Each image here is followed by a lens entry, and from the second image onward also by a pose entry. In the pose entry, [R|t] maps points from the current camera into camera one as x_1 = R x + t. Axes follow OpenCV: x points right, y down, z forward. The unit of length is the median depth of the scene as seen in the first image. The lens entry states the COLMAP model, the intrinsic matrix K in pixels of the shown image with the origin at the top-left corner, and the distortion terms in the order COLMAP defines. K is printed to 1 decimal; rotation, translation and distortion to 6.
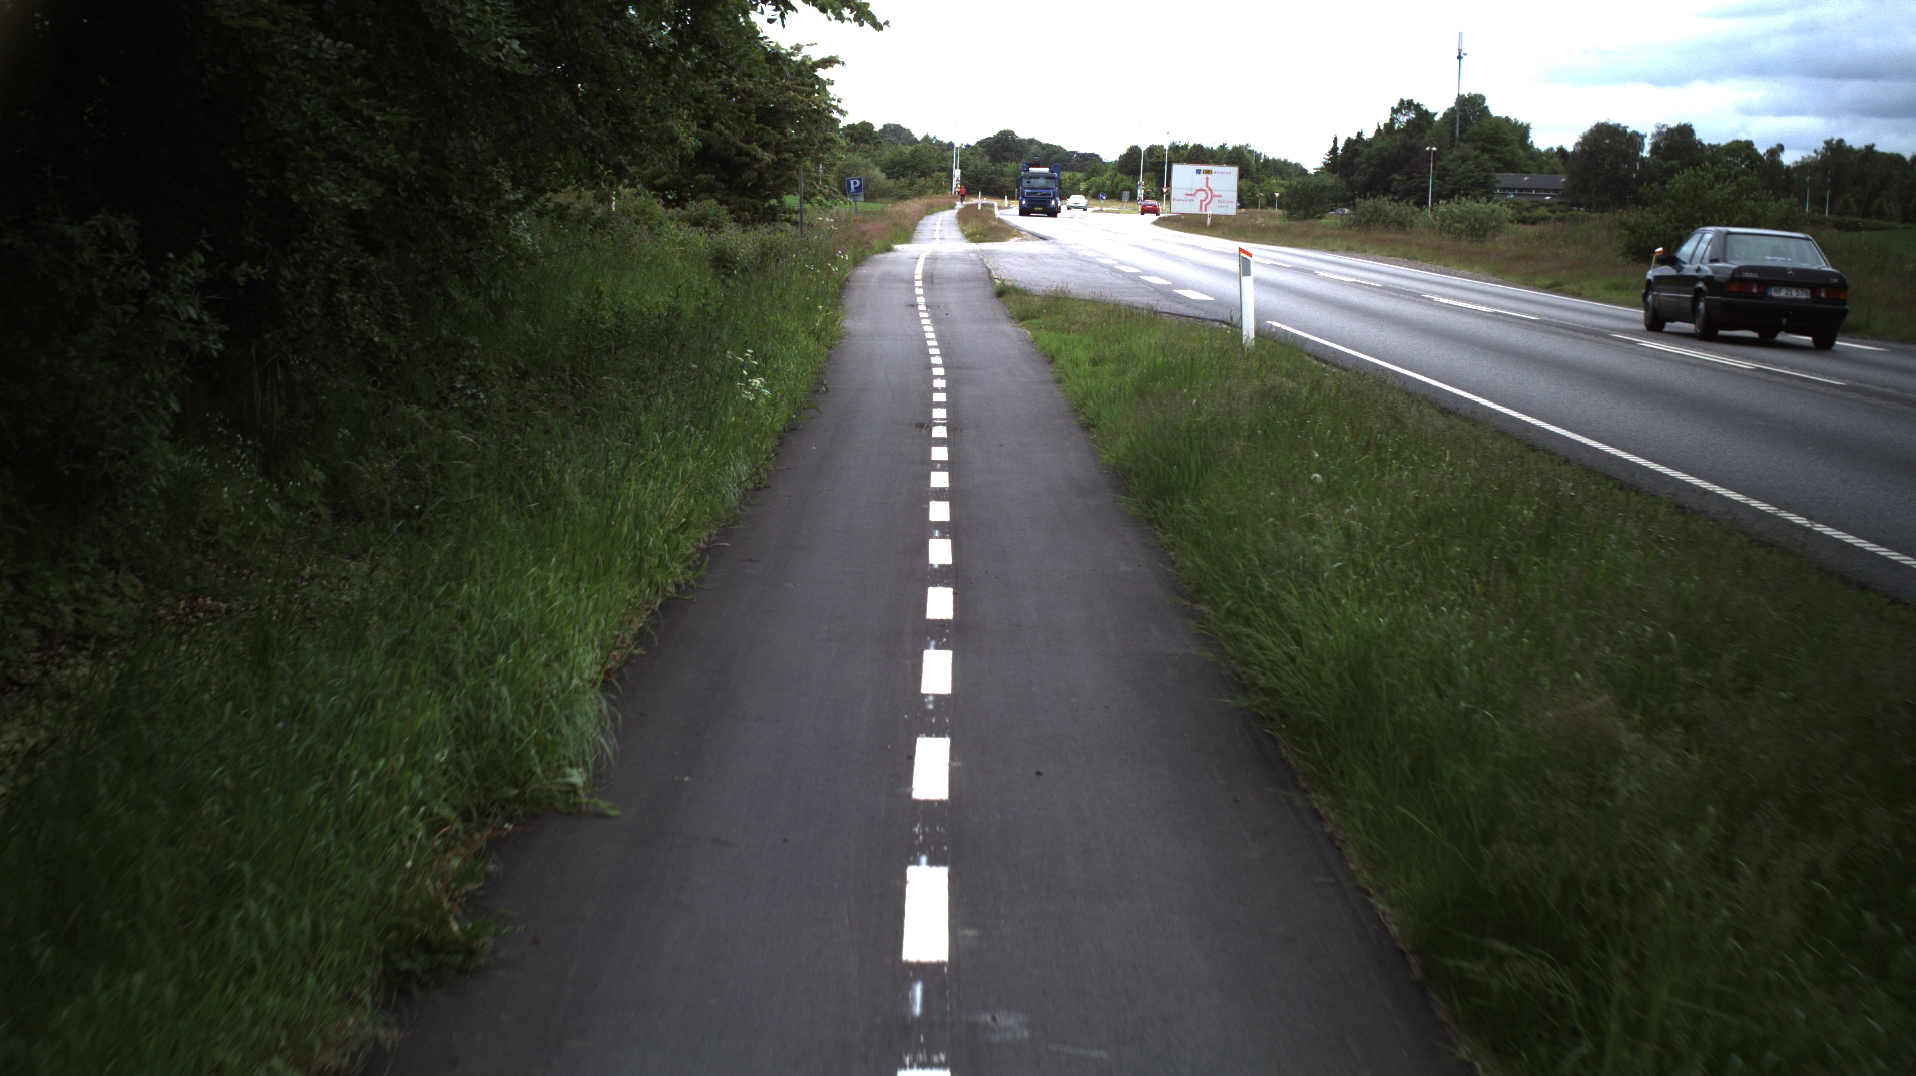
lens RADIAL K [[3253.7, 0, 950.5], [0, 3253.7, 541.1], [0, 0, 1]] dist [-0.185132, 0.000000]
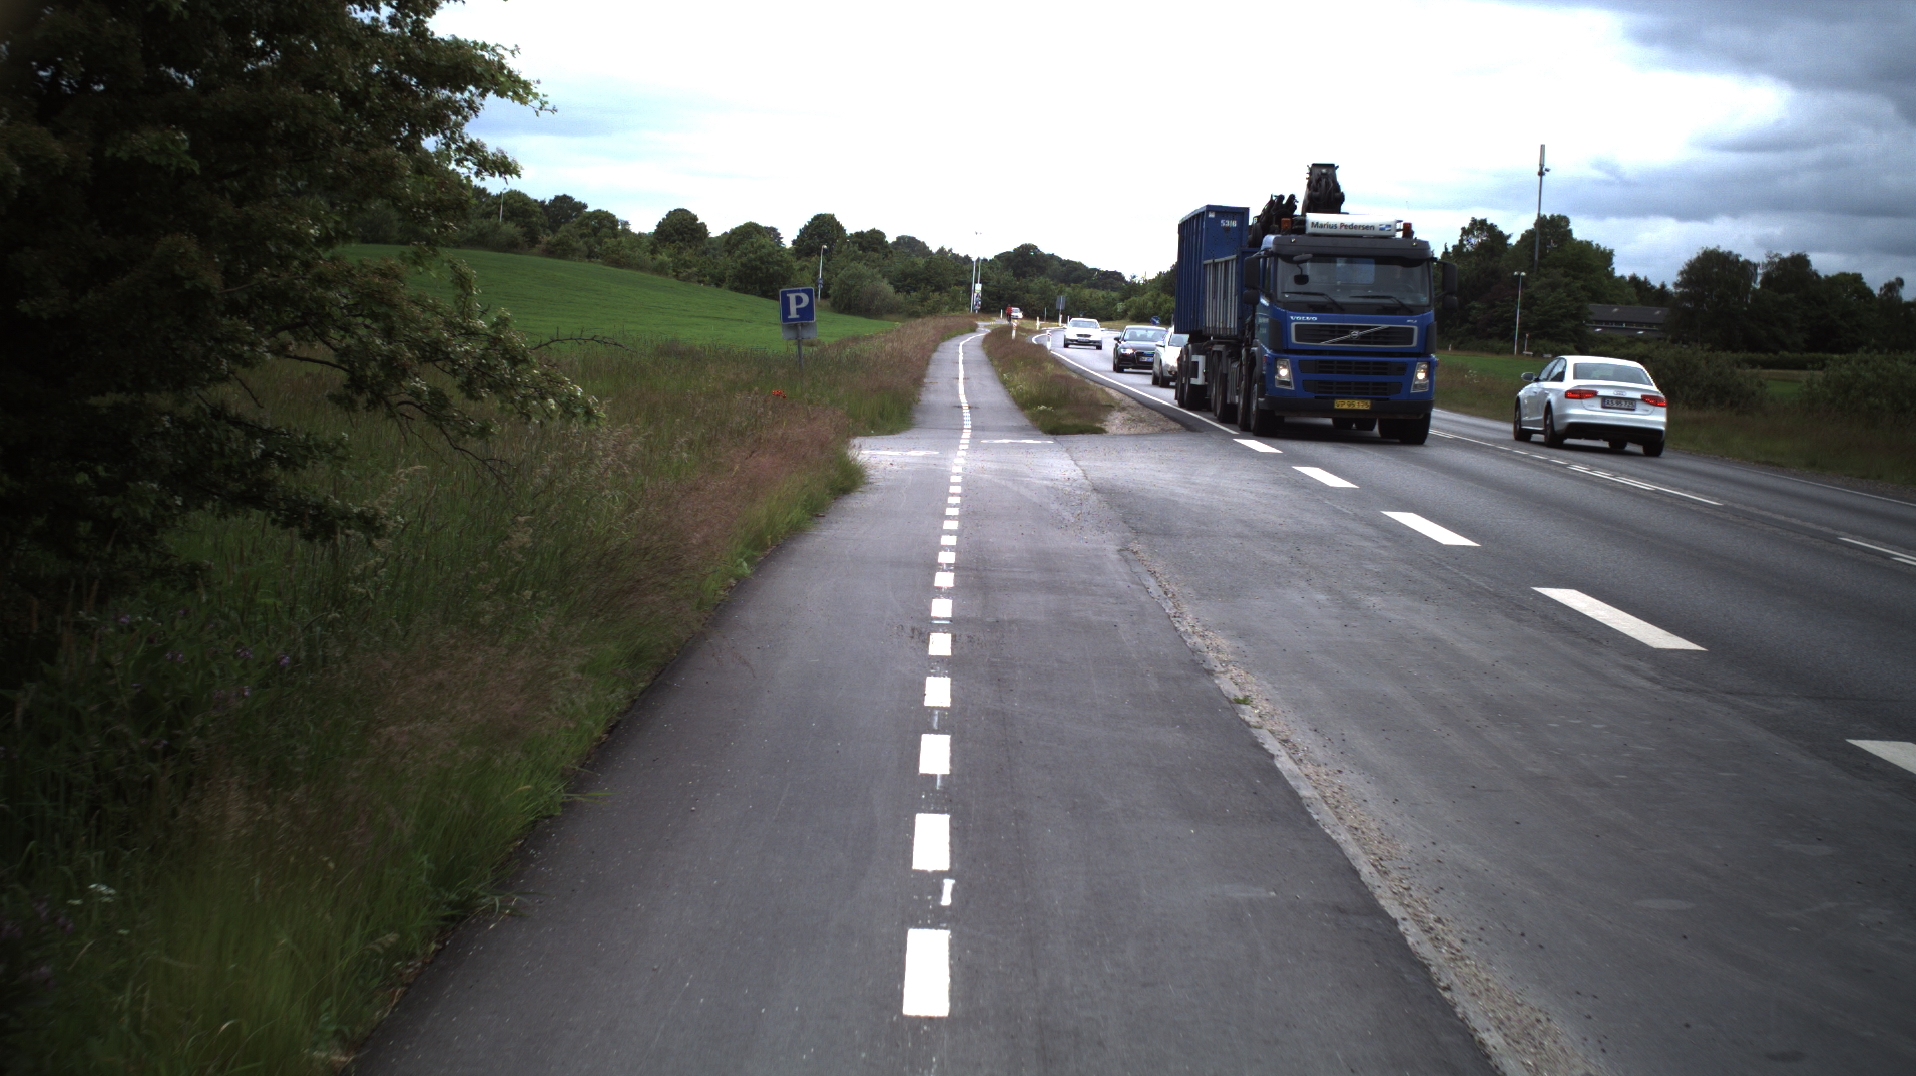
lens RADIAL K [[3255.8, 0, 947.1], [0, 3255.8, 536.1], [0, 0, 1]] dist [-0.189613, 0.000000]
pose [[0.999657, 0.025981, -0.003300, -0.005100], [-0.026085, 0.998986, -0.036709, -0.056985], [0.002343, 0.036782, 0.999321, 0.508260]]
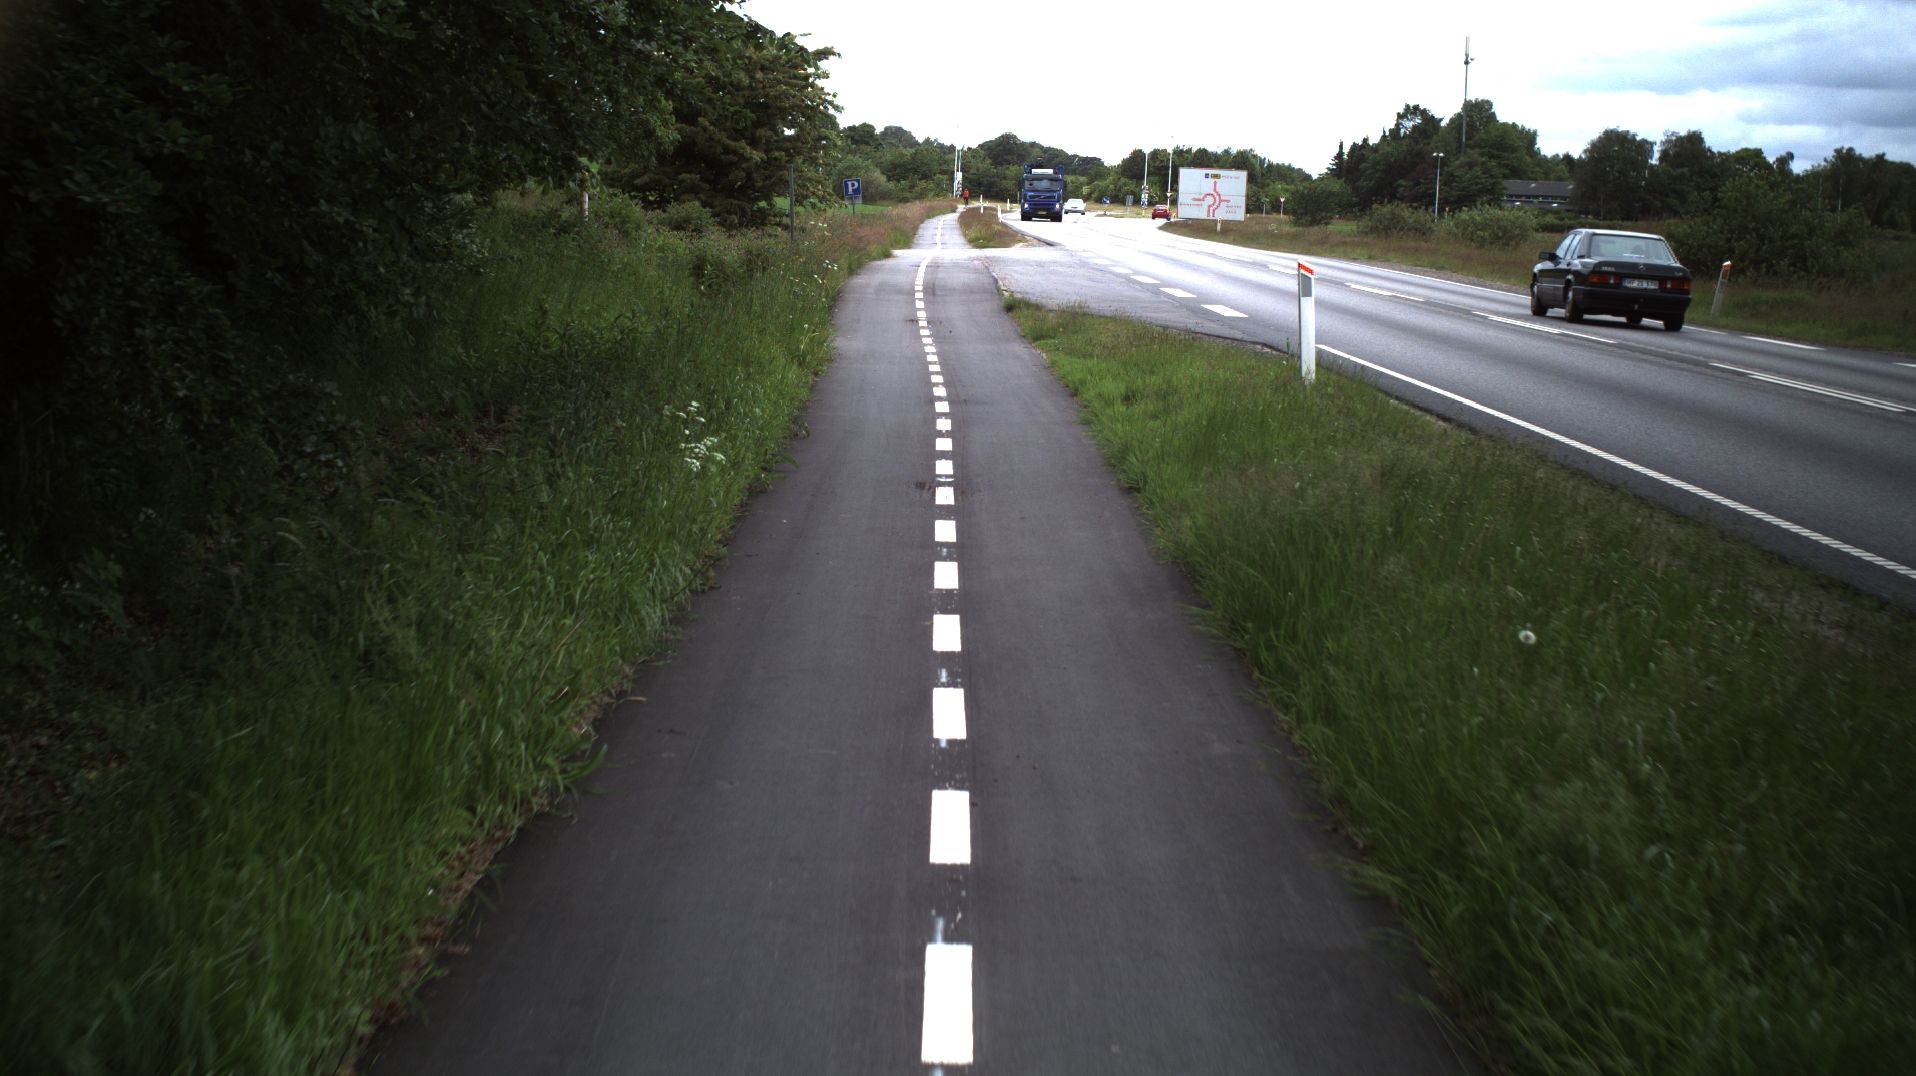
lens RADIAL K [[3255.8, 0, 950.6], [0, 3255.8, 532.2], [0, 0, 1]] dist [-0.189613, 0.000000]
pose [[0.999976, 0.006943, 0.000514, -0.000525], [-0.006941, 0.999969, -0.003670, -0.004969], [-0.000539, 0.003666, 0.999993, 0.046151]]
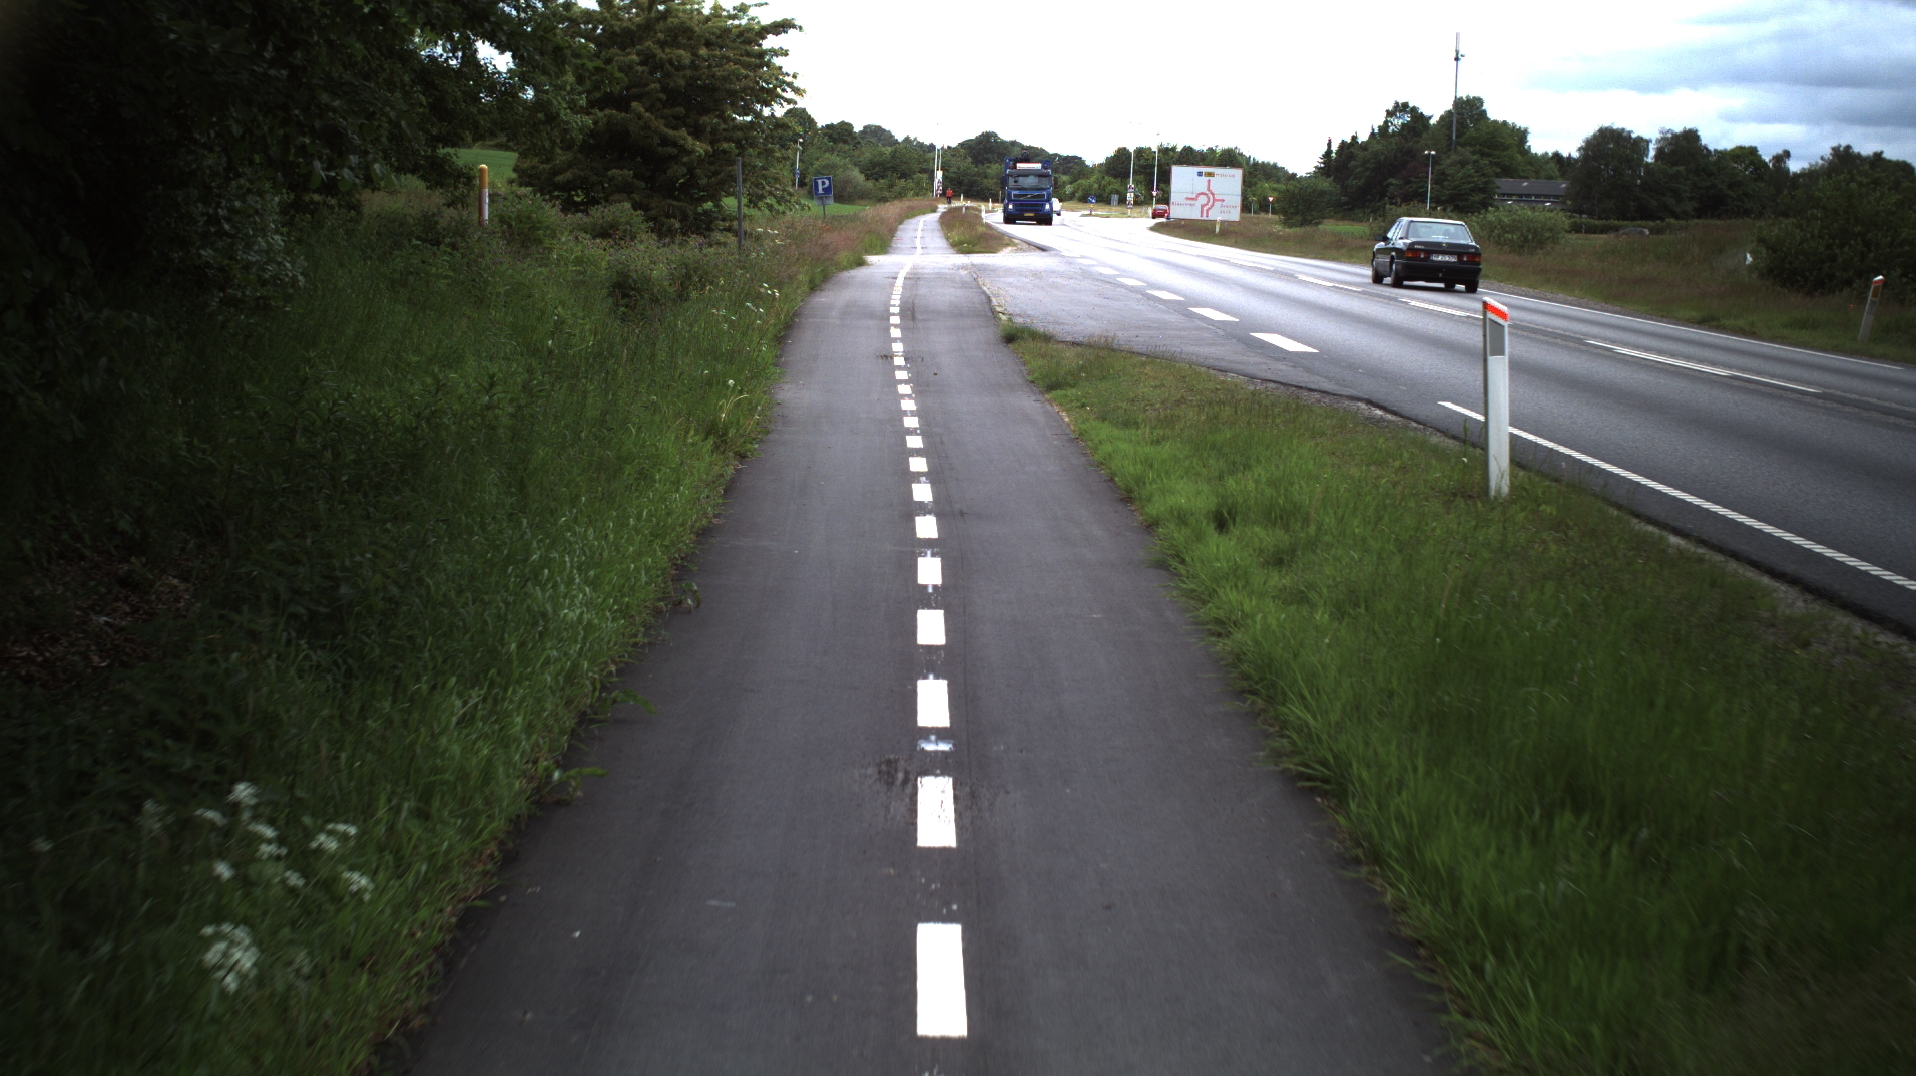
lens RADIAL K [[3255.8, 0, 954.3], [0, 3255.8, 547.7], [0, 0, 1]] dist [-0.189613, 0.000000]
pose [[0.999953, 0.005686, 0.007831, -0.000997], [-0.005696, 0.999983, 0.001253, -0.014964], [-0.007824, -0.001298, 0.999969, 0.138751]]
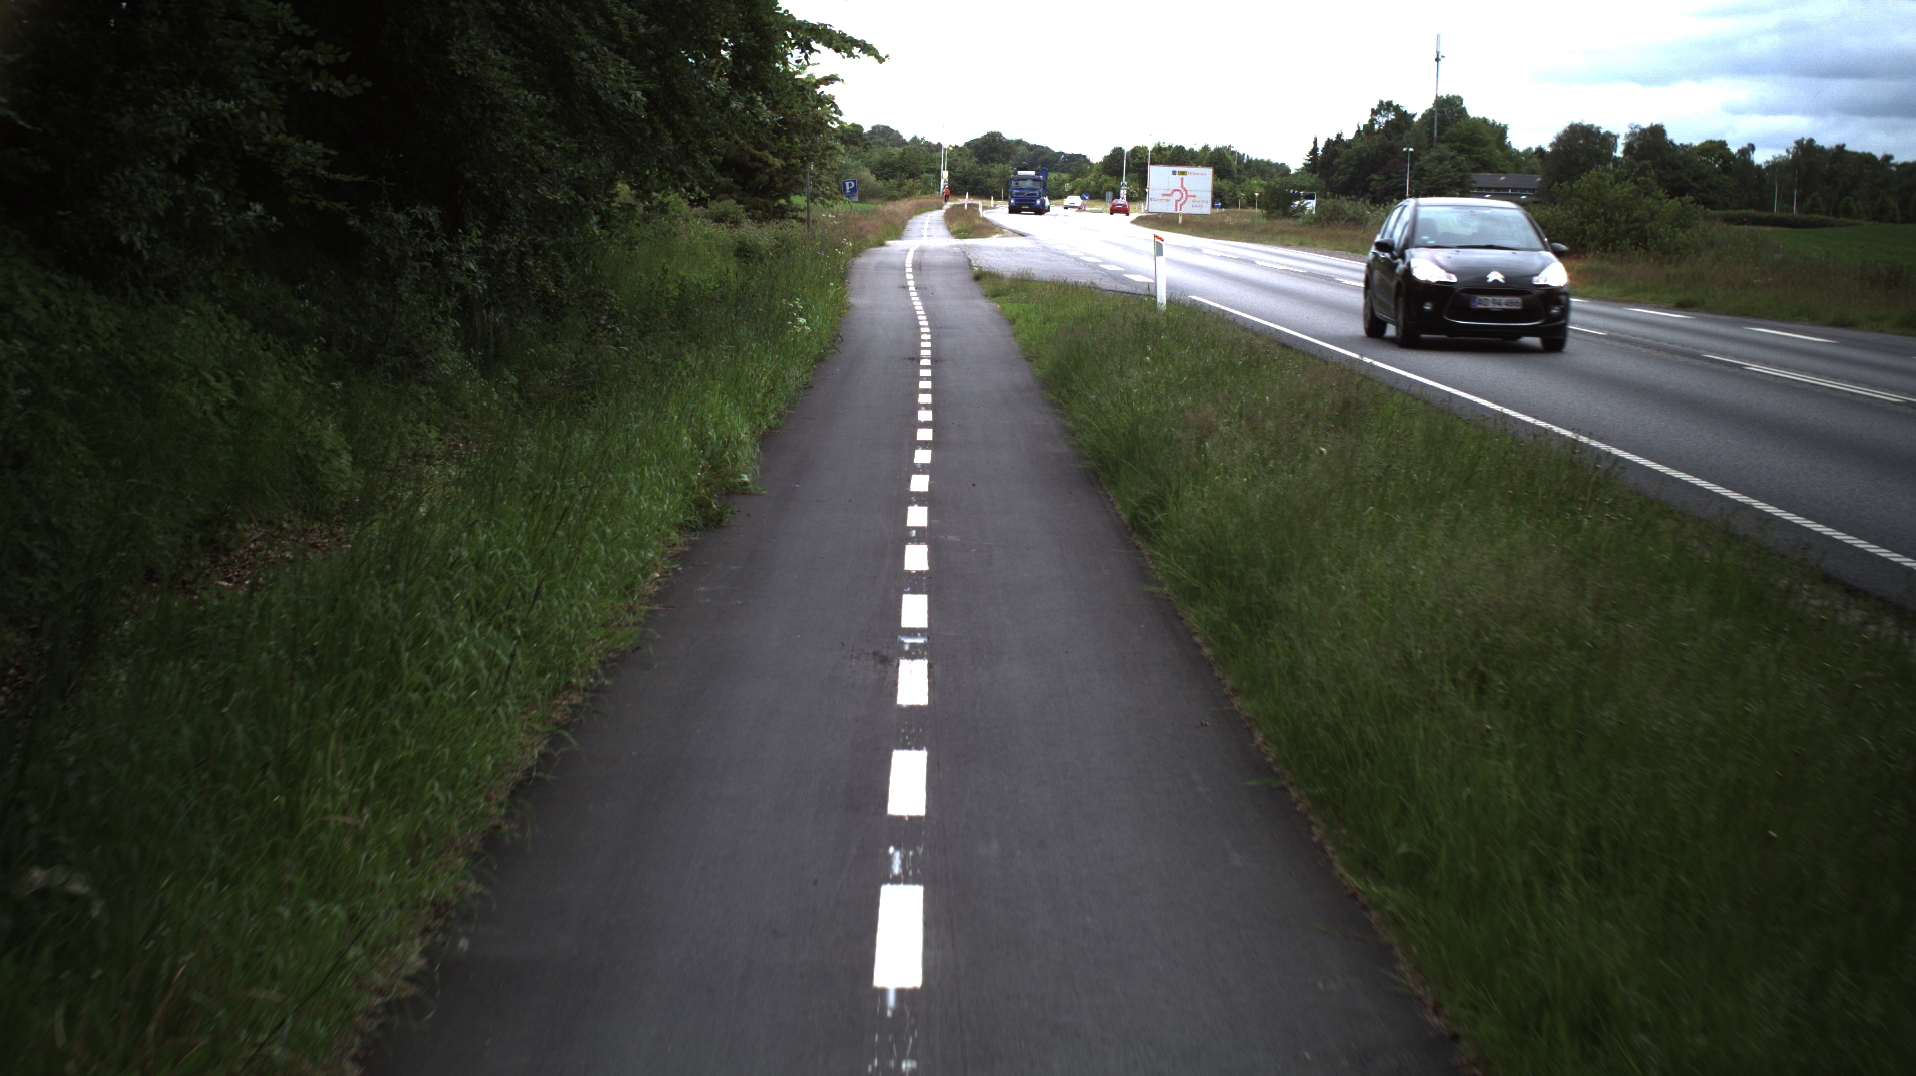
lens RADIAL K [[3575.6, 0, 967.7], [0, 3575.6, 528.6], [0, 0, 1]] dist [-0.200907, 0.000000]
pose [[0.999971, -0.002144, 0.007297, 0.003460], [0.002241, 0.999909, -0.013271, 0.059226], [-0.007268, 0.013287, 0.999885, -0.550420]]
